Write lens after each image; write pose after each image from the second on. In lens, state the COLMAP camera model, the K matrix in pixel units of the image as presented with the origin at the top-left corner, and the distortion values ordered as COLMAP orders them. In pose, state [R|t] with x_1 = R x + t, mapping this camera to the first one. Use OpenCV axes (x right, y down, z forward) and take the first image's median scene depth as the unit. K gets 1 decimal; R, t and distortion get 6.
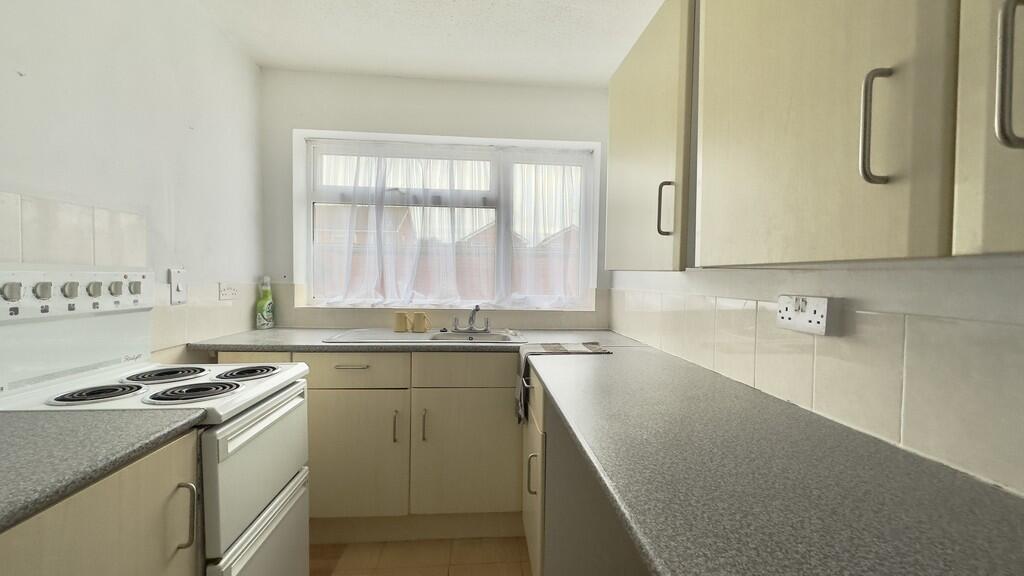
lens RADIAL K [[413.6, 0, 509.8], [0, 413.6, 288.1], [0, 0, 1]] dist [0.000149, -0.000004]
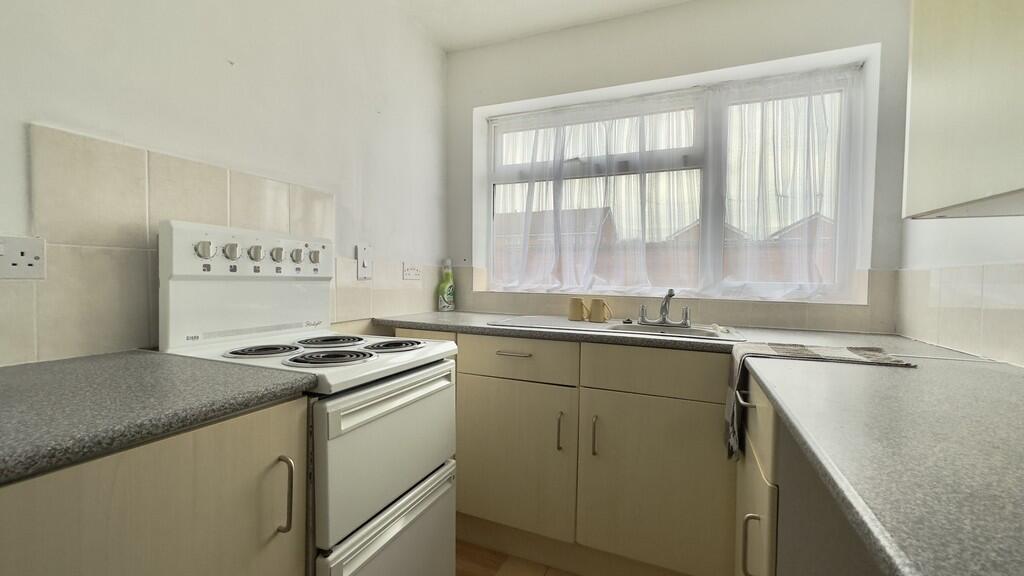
lens RADIAL K [[413.6, 0, 509.8], [0, 413.6, 288.1], [0, 0, 1]] dist [0.000149, -0.000004]
pose [[0.885588, 0.009482, -0.464375, 0.014543], [-0.015140, 0.999850, -0.008457, 0.058997], [0.464225, 0.014520, 0.885598, 0.222127]]
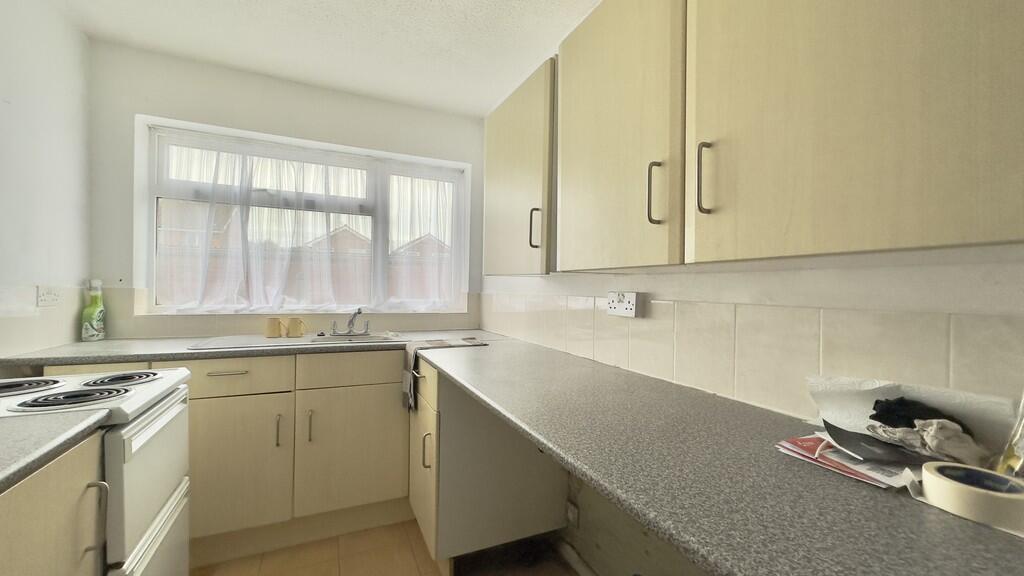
lens RADIAL K [[418.0, 0, 514.8], [0, 418.0, 288.2], [0, 0, 1]] dist [0.001022, -0.000117]
pose [[0.935580, -0.000710, 0.353115, -0.100200], [0.008583, 0.999748, -0.020732, 0.018608], [-0.353012, 0.022427, 0.935350, -0.147389]]
